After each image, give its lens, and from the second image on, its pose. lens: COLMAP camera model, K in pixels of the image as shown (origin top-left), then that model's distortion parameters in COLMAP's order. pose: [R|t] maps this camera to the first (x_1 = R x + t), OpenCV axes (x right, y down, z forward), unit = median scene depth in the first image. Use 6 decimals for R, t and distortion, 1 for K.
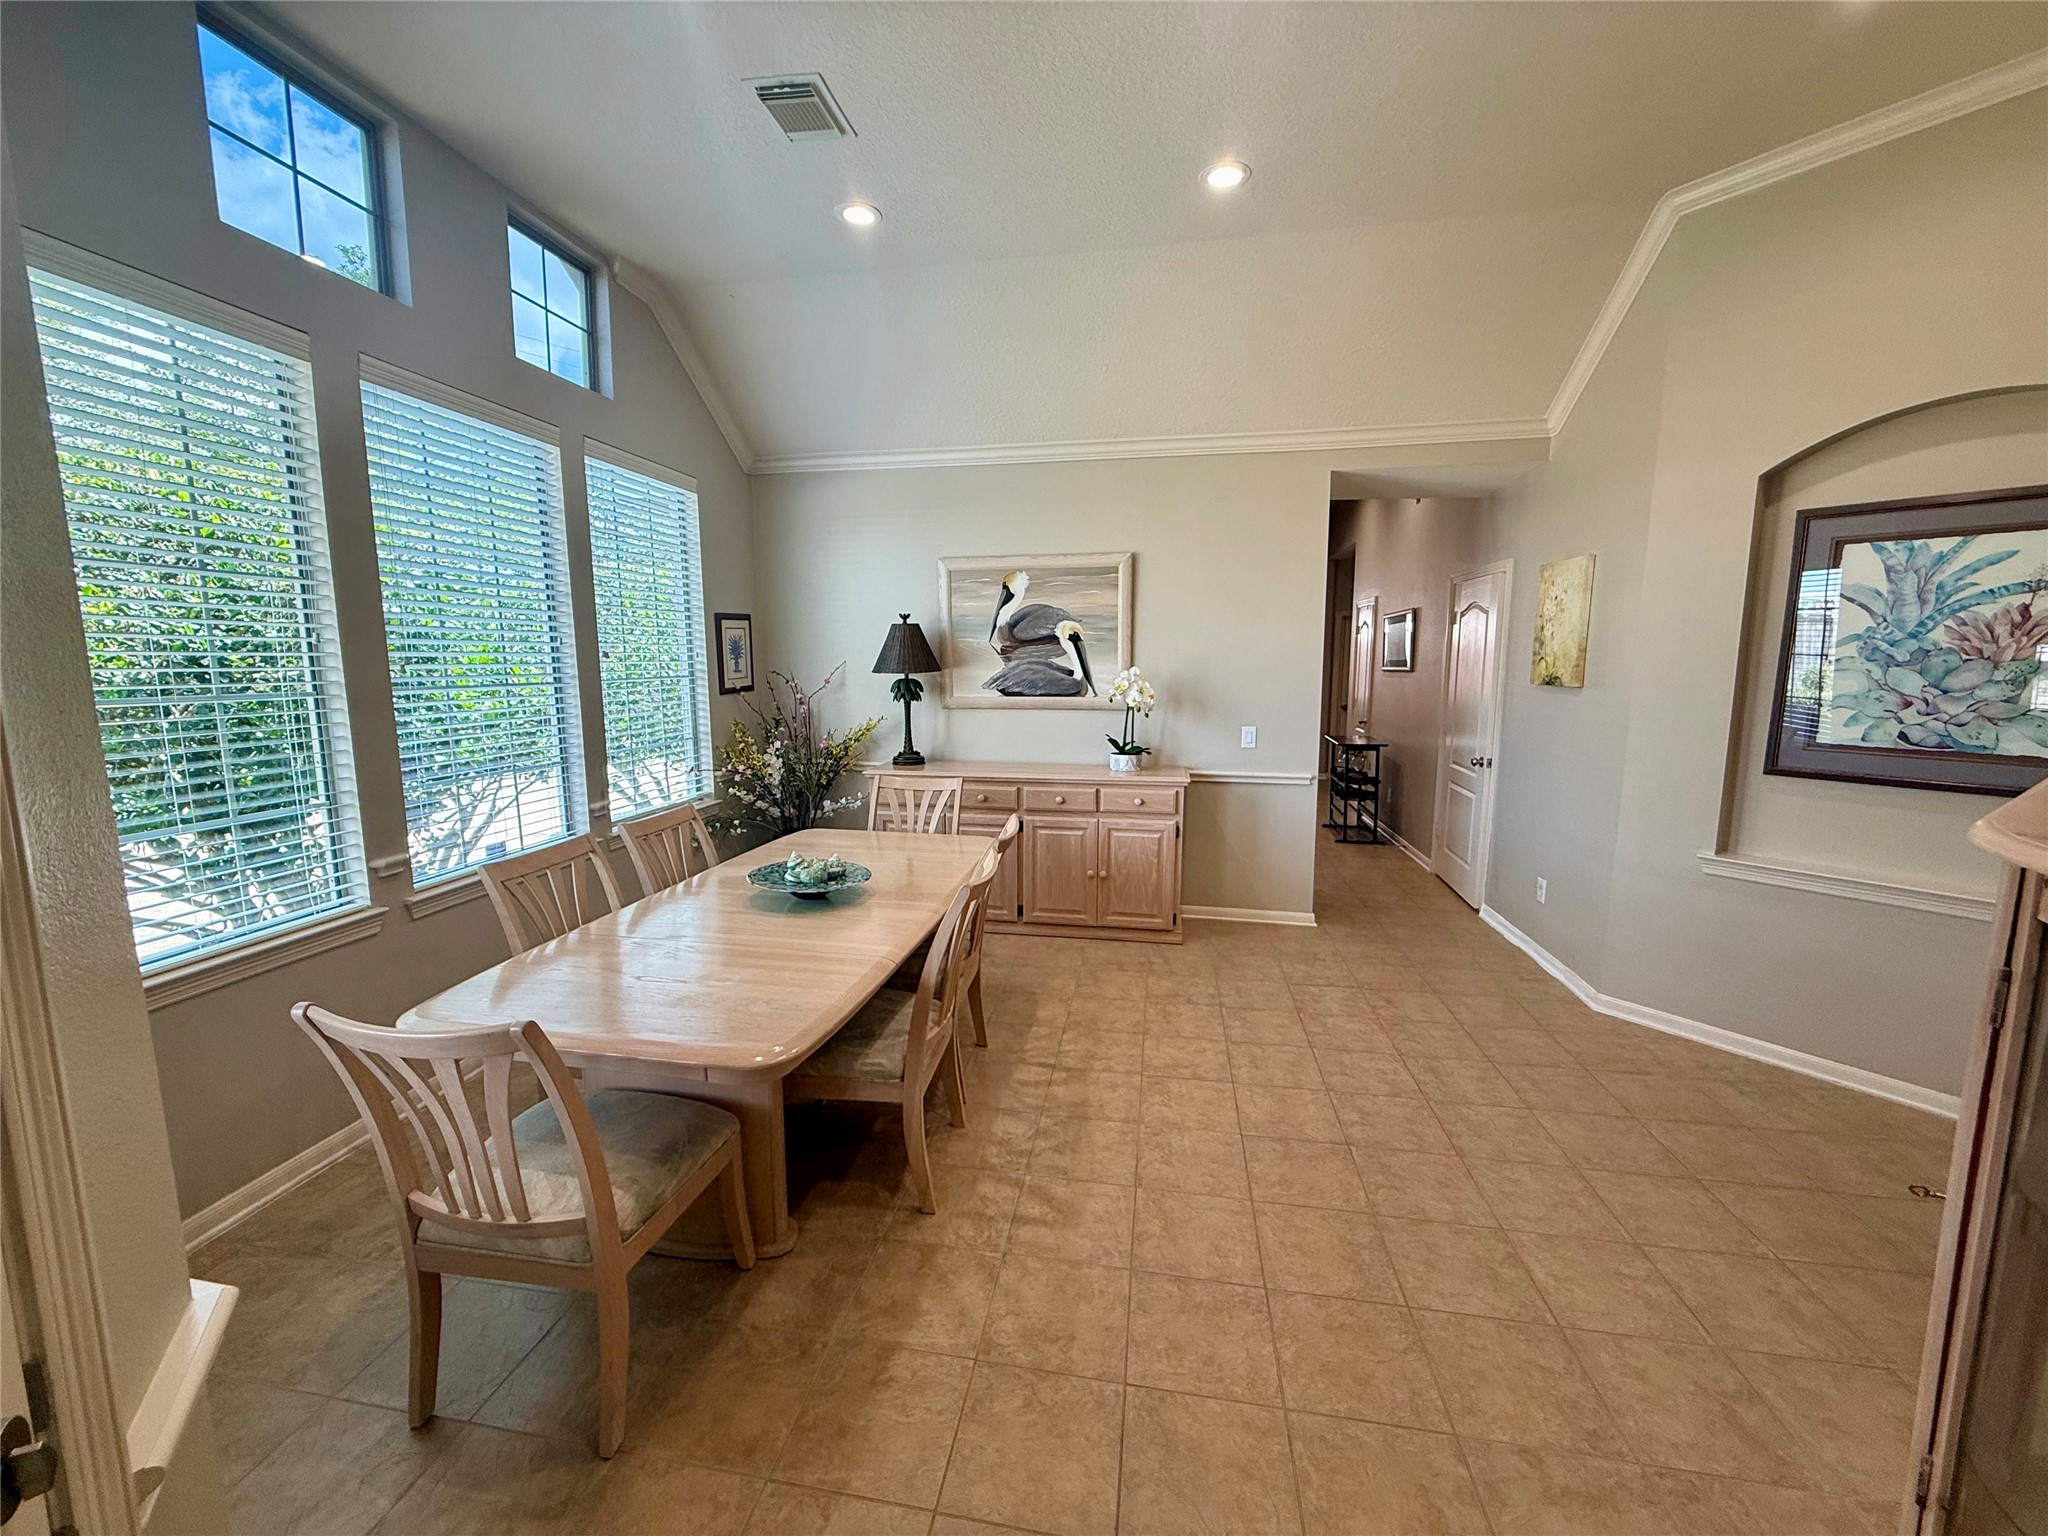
lens RADIAL K [[816.6, 0, 1018.6], [0, 816.6, 766.4], [0, 0, 1]] dist [-0.001877, 0.000439]
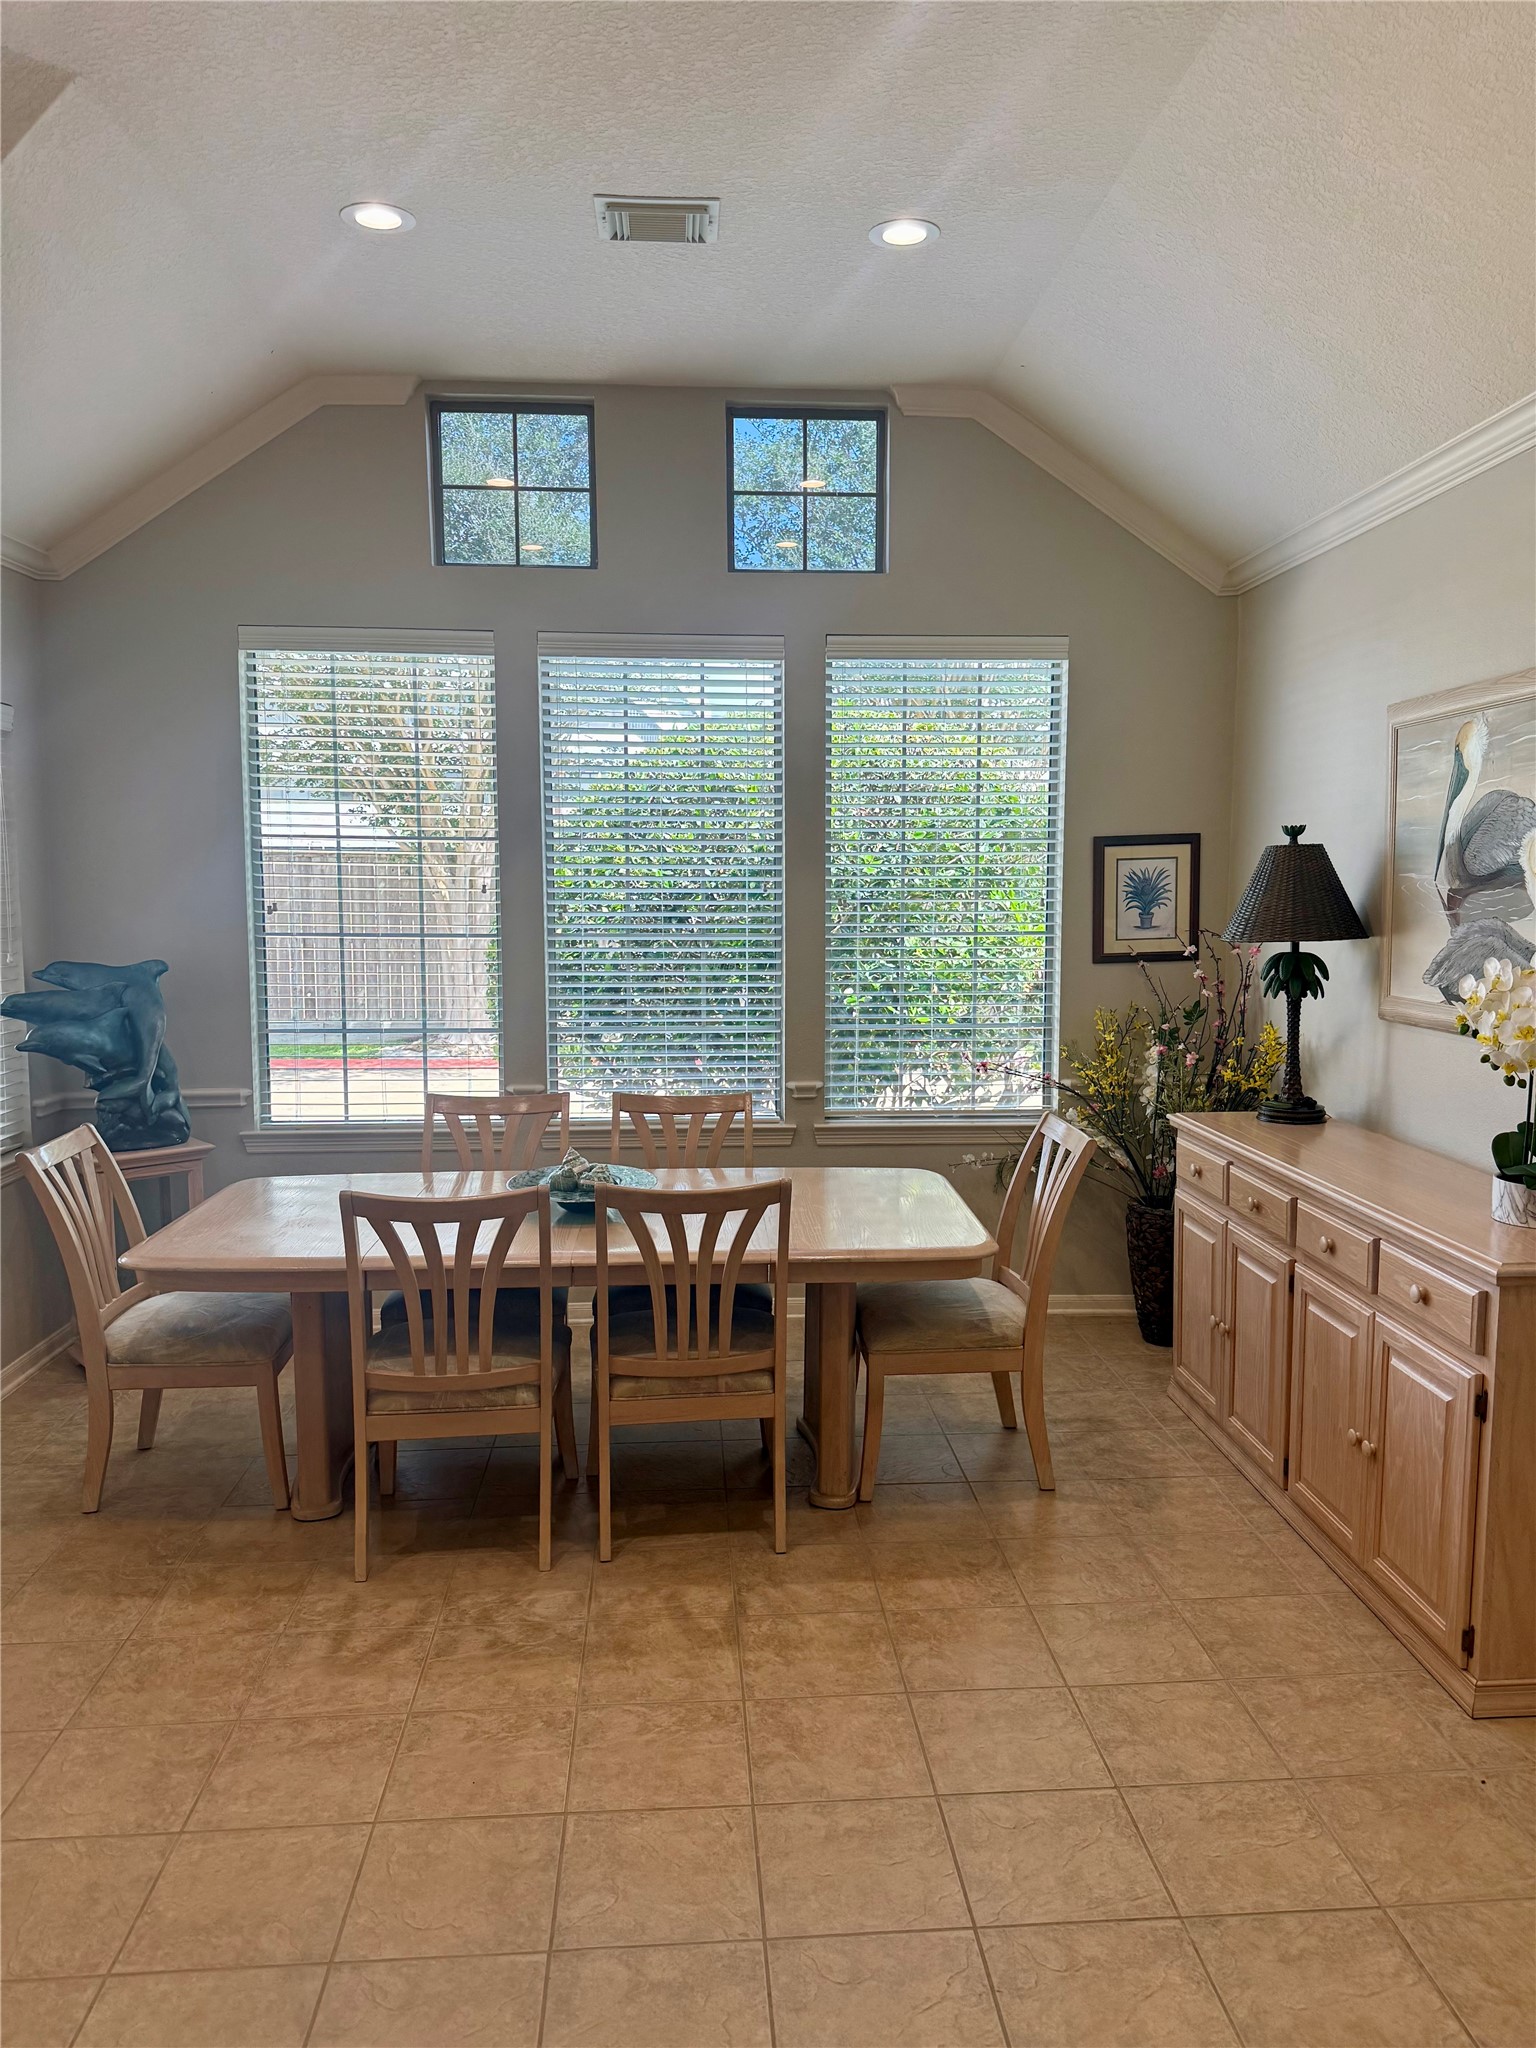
lens RADIAL K [[1450.2, 0, 768.0], [0, 1450.2, 1019.9], [0, 0, 1]] dist [0.009975, -0.006083]
pose [[0.238365, 0.092564, -0.966754, 0.840586], [-0.128628, 0.989687, 0.063045, -0.102641], [0.962620, 0.109324, 0.247813, 0.592208]]
